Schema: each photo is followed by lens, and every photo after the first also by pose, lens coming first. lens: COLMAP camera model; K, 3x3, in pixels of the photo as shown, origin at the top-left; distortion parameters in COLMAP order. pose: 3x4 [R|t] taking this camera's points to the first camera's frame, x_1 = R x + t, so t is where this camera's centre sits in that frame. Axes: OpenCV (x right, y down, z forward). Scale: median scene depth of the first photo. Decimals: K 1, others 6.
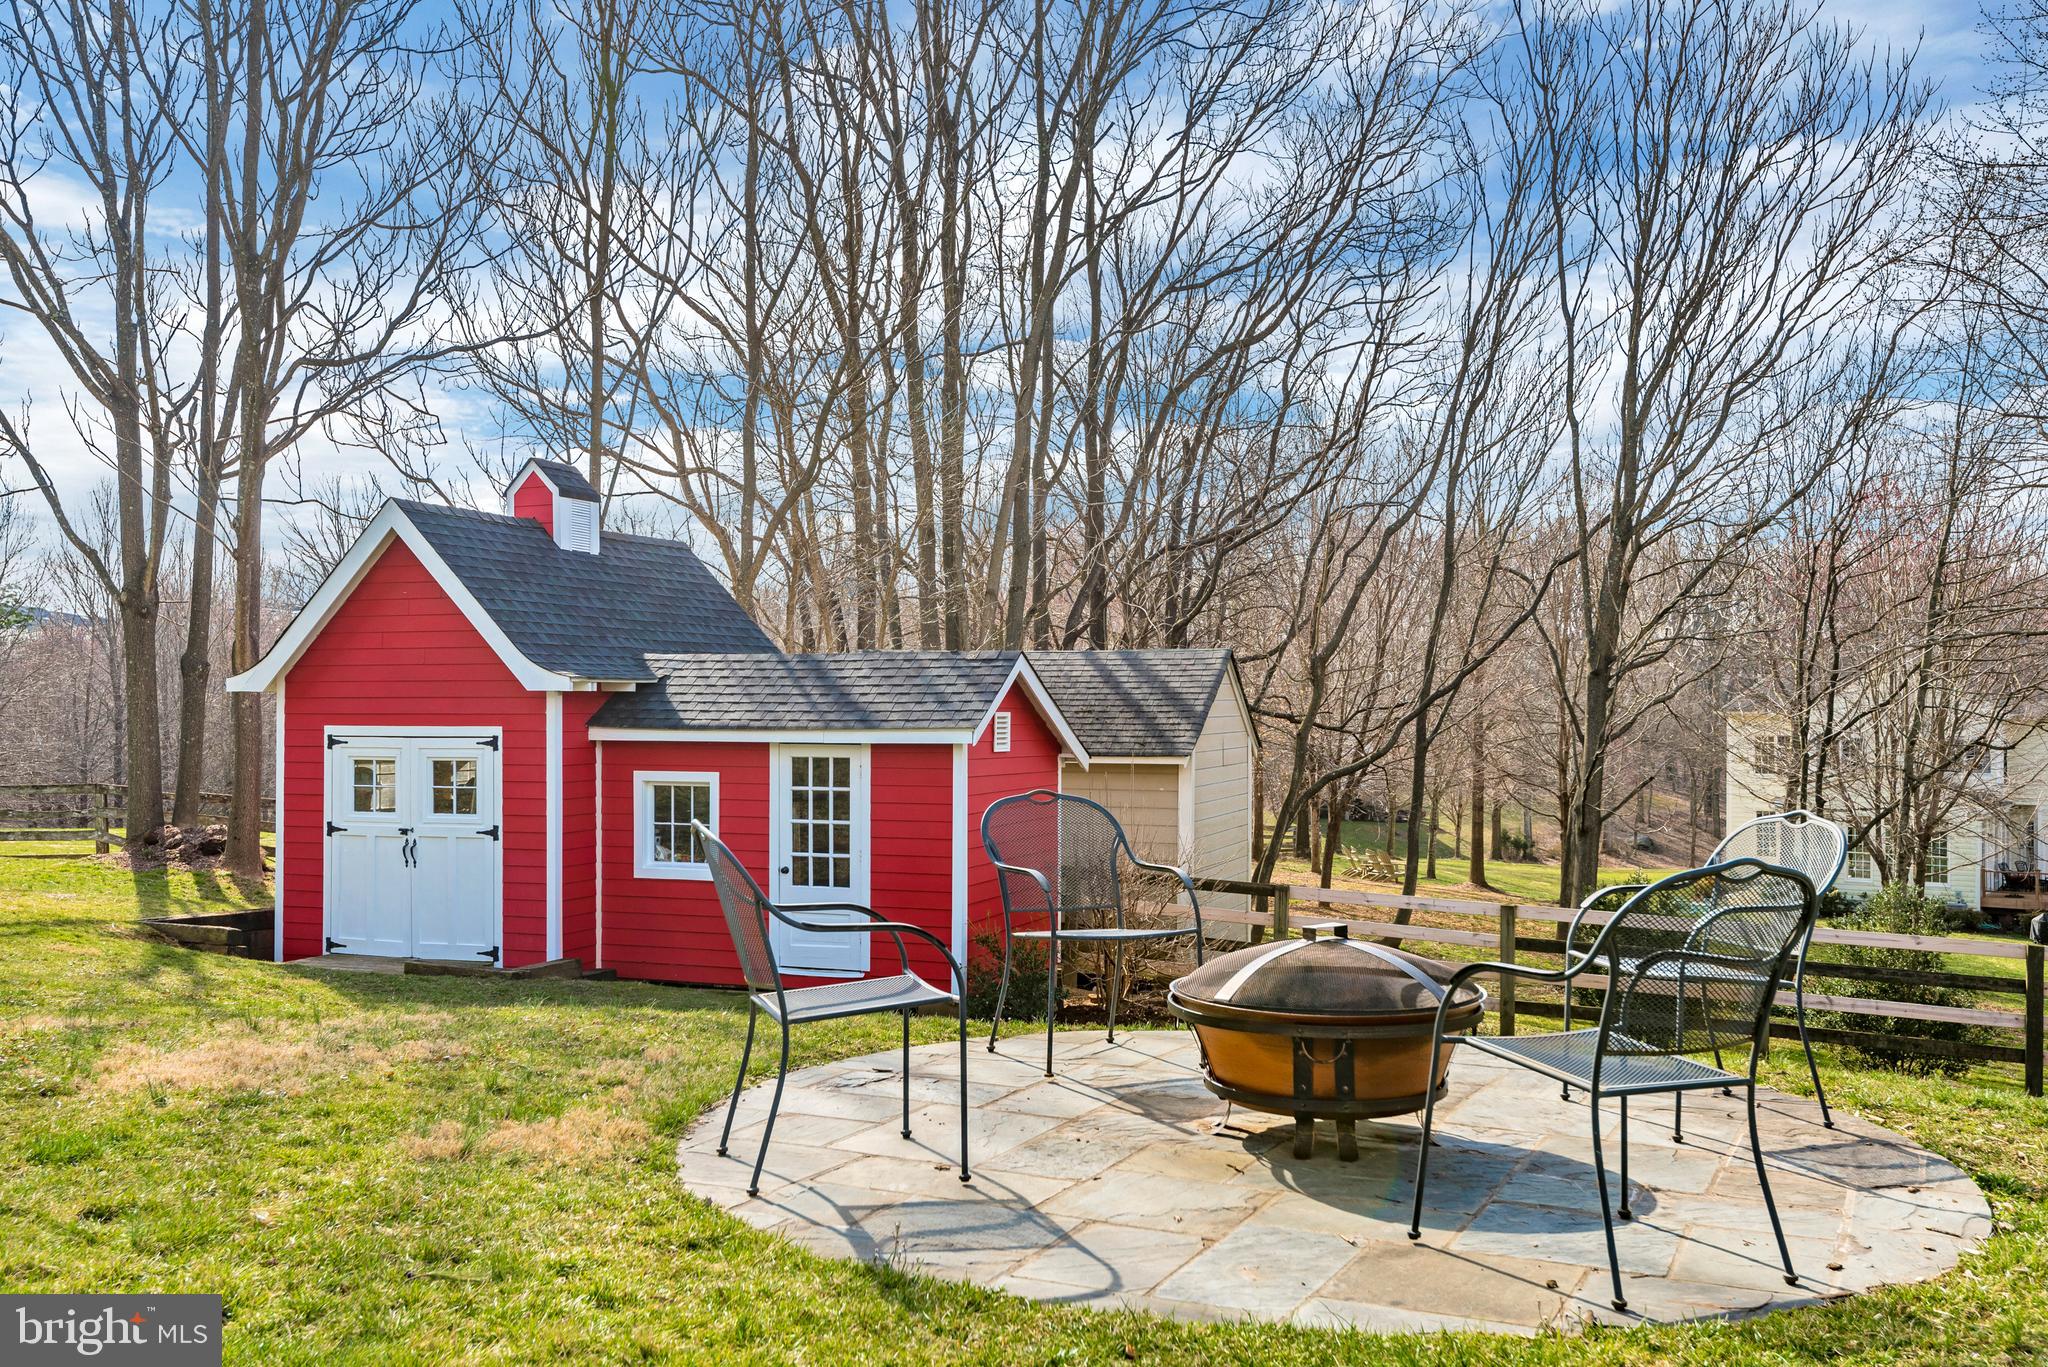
lens RADIAL K [[1773.6, 0, 1080.5], [0, 1773.6, 750.6], [0, 0, 1]] dist [-0.002511, -0.002386]
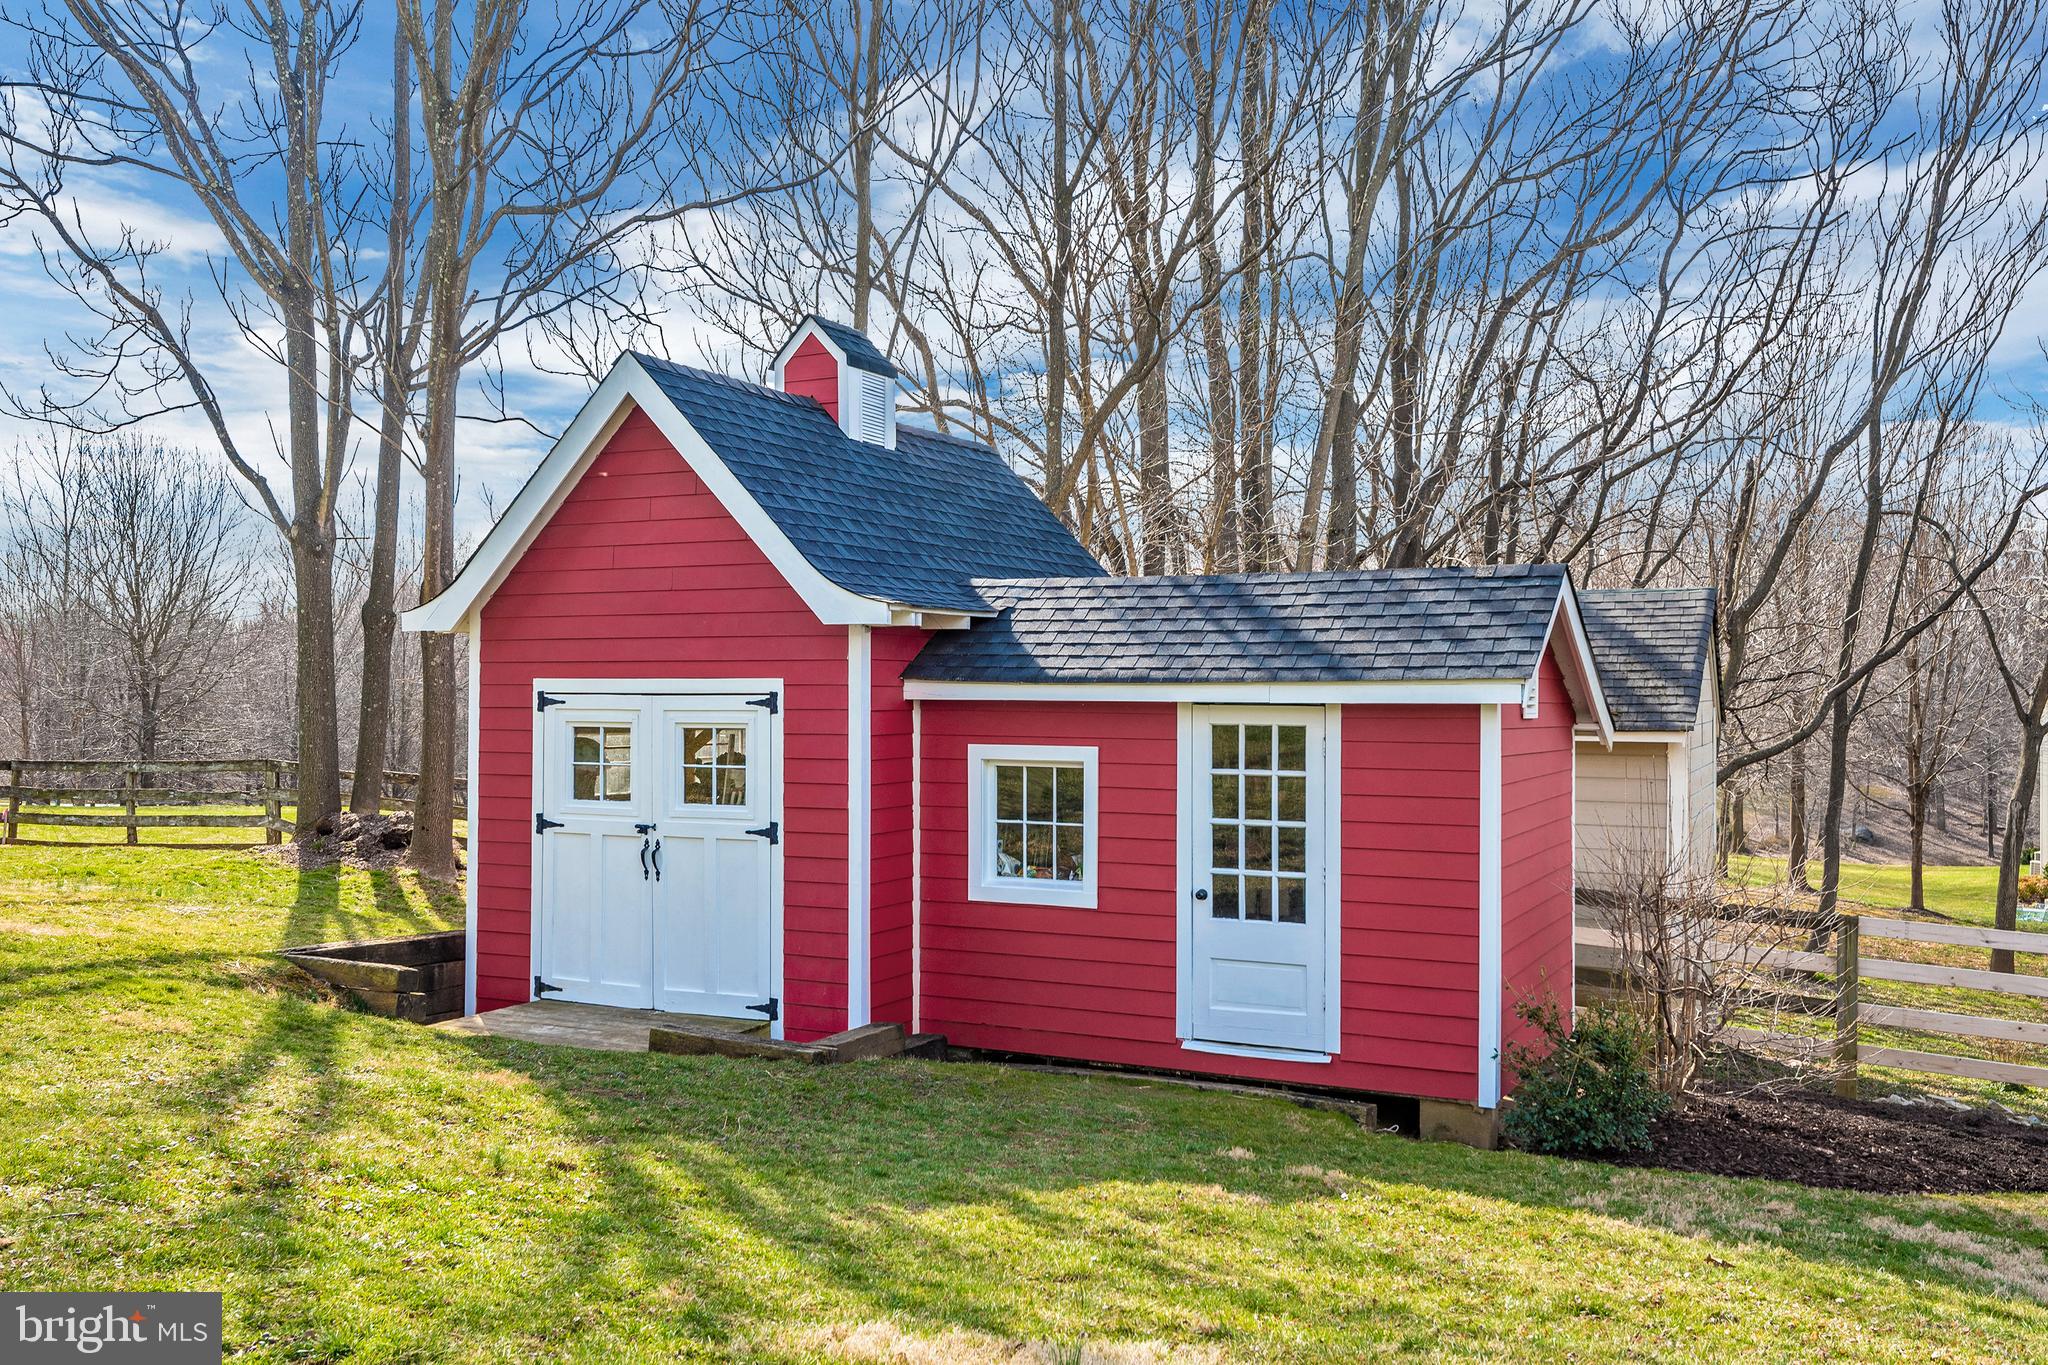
lens RADIAL K [[1630.4, 0, 1024.0], [0, 1630.4, 750.7], [0, 0, 1]] dist [0.008116, -0.001317]
pose [[0.994323, 0.006980, -0.106170, -0.162884], [-0.006191, 0.999951, 0.007762, 0.008819], [0.106219, -0.007061, 0.994318, 0.373731]]
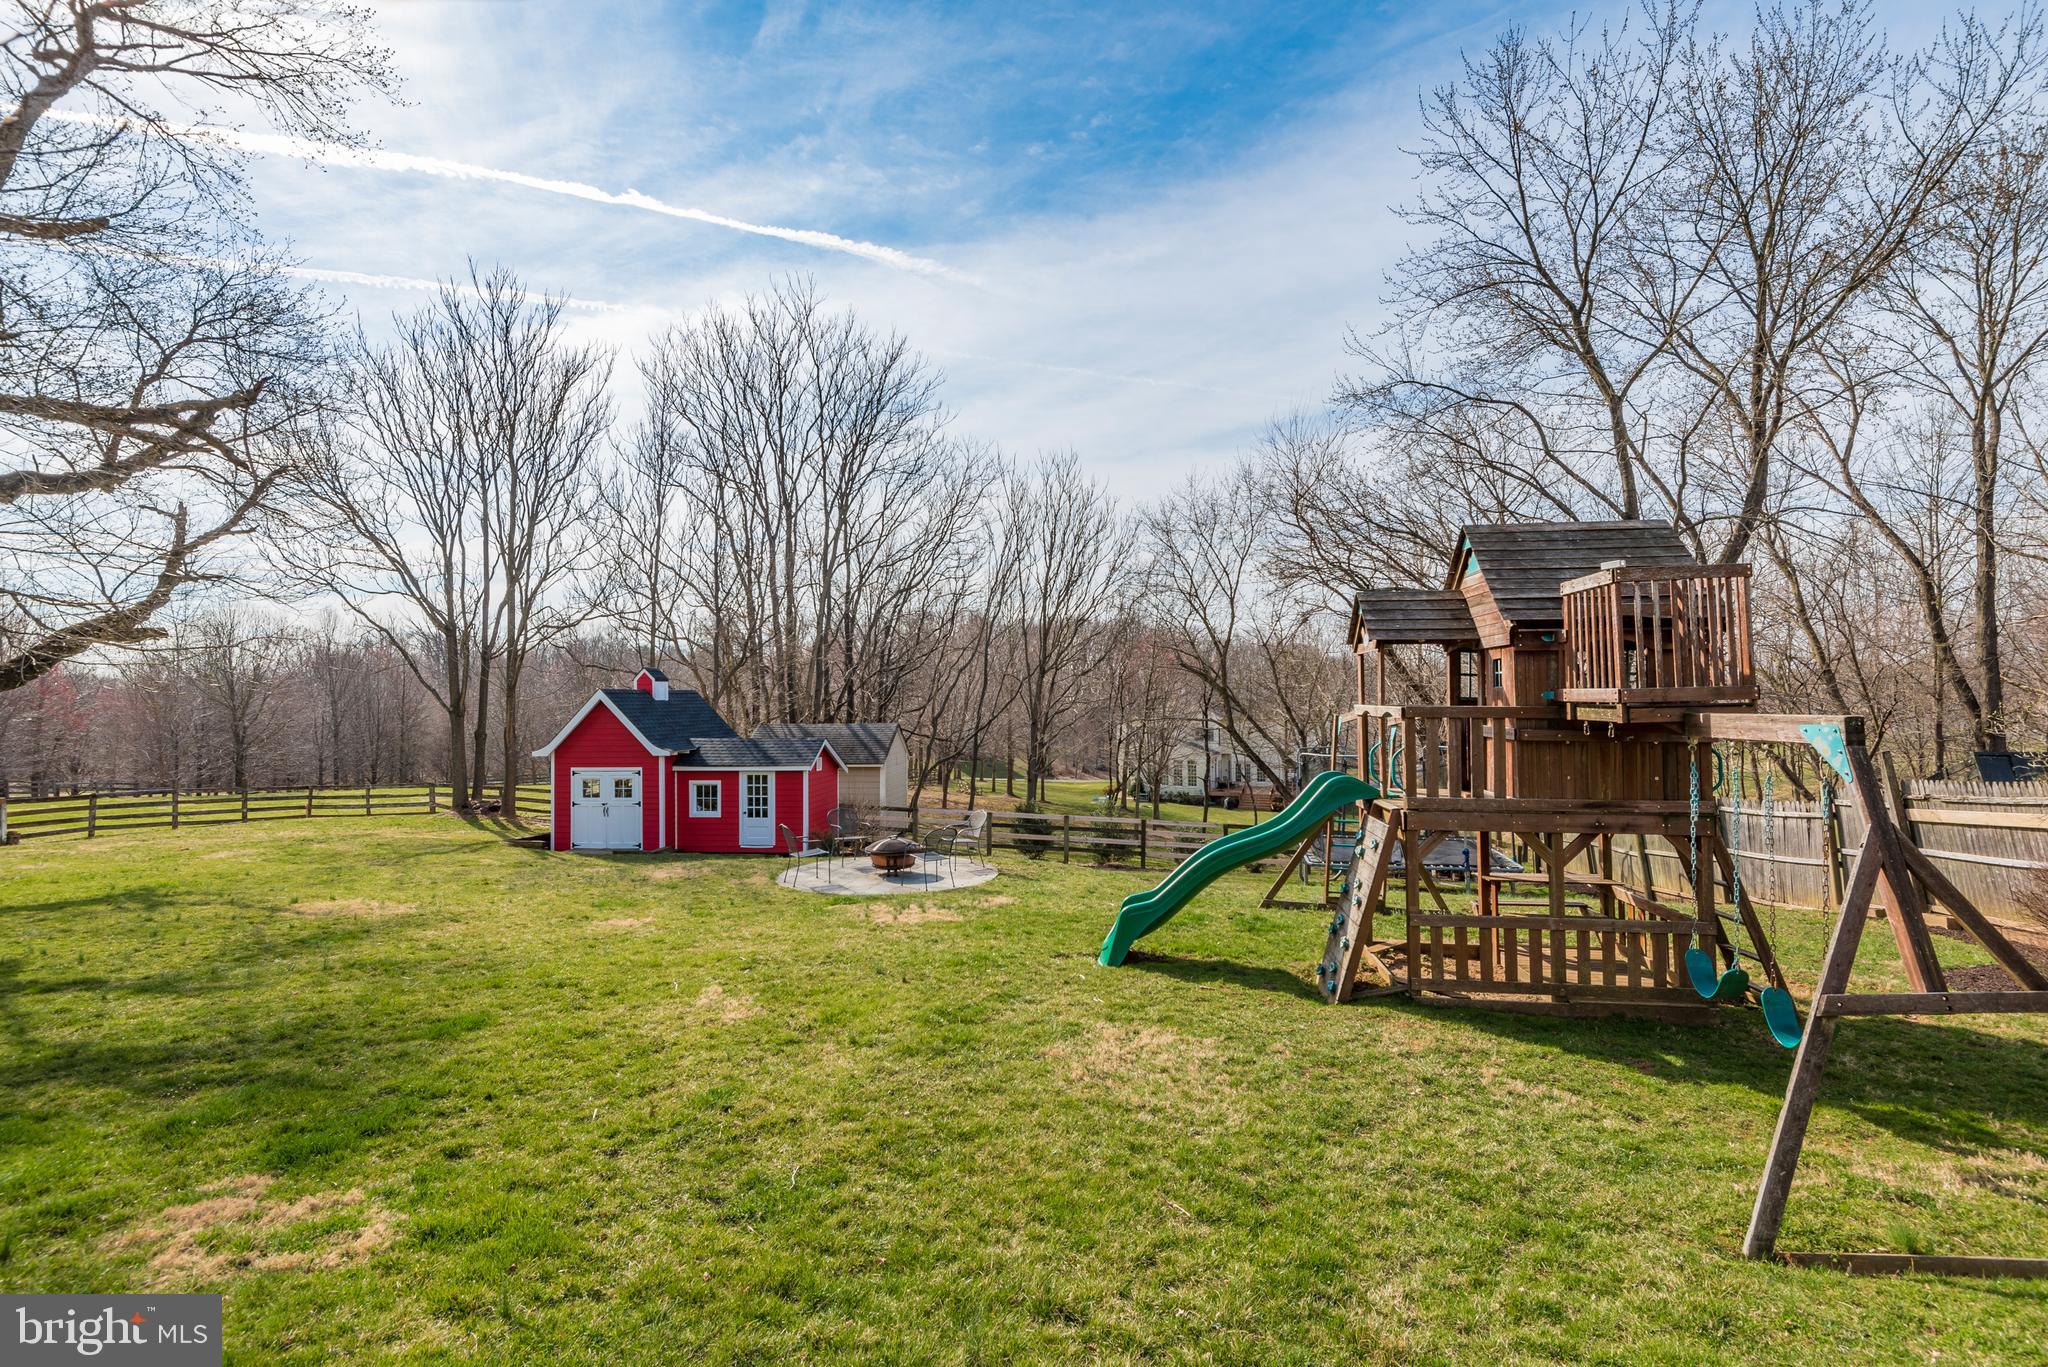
lens RADIAL K [[959.1, 0, 1081.1], [0, 959.1, 667.3], [0, 0, 1]] dist [0.001221, -0.000250]
pose [[0.969290, -0.004815, 0.245874, -0.012031], [0.014892, 0.999123, -0.039140, -0.103934], [-0.245470, 0.041599, 0.968511, -0.707104]]
